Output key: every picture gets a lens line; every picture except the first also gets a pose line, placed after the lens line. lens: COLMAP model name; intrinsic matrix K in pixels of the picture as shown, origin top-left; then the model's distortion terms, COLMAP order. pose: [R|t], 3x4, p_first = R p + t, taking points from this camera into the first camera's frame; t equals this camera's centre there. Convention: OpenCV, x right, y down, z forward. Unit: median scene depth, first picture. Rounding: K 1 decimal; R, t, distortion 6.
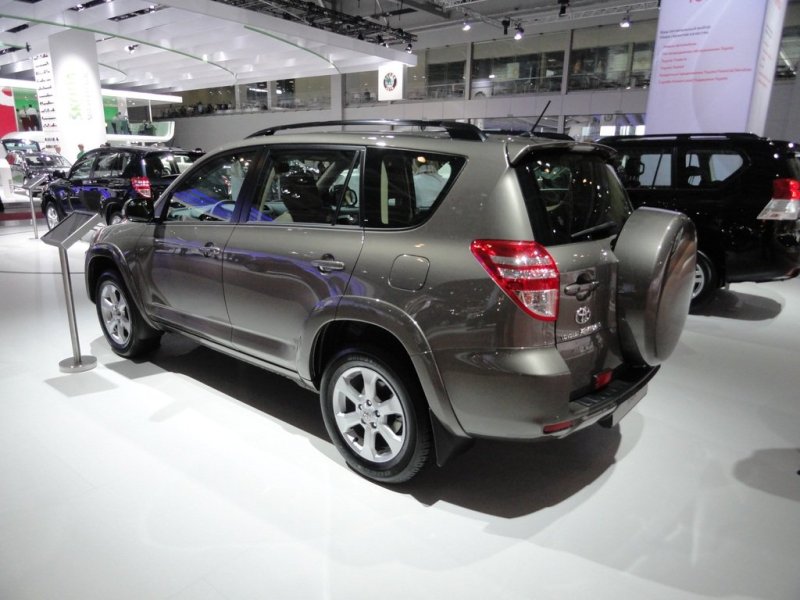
lens RADIAL K [[560.8, 0, 401.7], [0, 560.8, 300.0], [0, 0, 1]] dist [-0.001842, 0.001604]
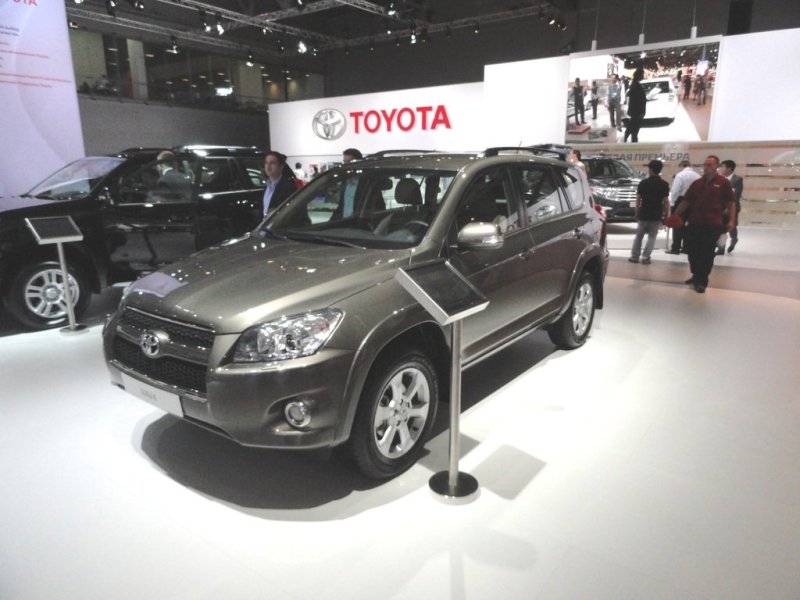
lens RADIAL K [[560.8, 0, 400.8], [0, 560.8, 300.8], [0, 0, 1]] dist [-0.001842, 0.001604]
pose [[-0.061461, -0.255097, 0.964960, -0.550680], [0.244069, 0.933596, 0.262351, -0.138969], [-0.967808, 0.251641, 0.004882, 0.466328]]
